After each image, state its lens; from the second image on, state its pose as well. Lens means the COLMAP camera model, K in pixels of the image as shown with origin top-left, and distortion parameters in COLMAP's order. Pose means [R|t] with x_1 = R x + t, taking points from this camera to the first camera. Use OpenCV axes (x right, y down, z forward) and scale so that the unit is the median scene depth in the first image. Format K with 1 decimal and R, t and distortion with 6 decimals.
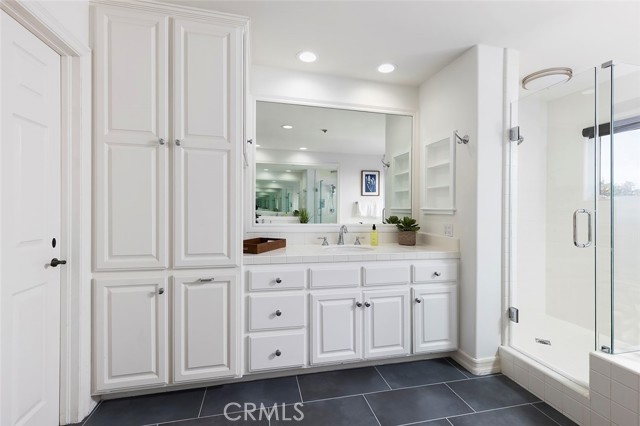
lens RADIAL K [[287.4, 0, 321.8], [0, 287.4, 208.3], [0, 0, 1]] dist [-0.000609, 0.000054]
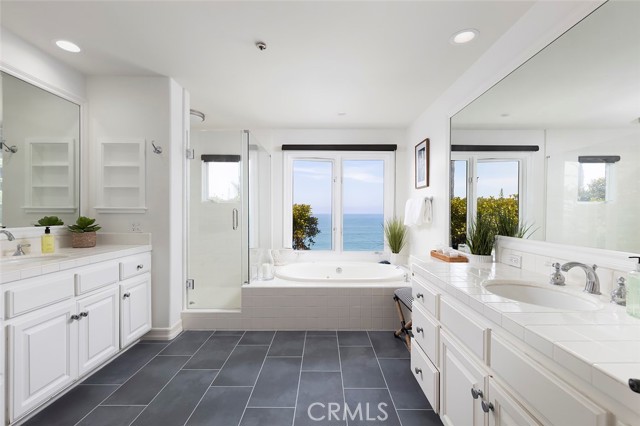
lens RADIAL K [[287.4, 0, 321.8], [0, 287.4, 208.3], [0, 0, 1]] dist [-0.000609, 0.000054]
pose [[0.230473, -0.001575, 0.973078, -0.521167], [-0.000574, 0.999998, 0.001754, 0.000706], [-0.973079, -0.000963, 0.230471, 0.062645]]
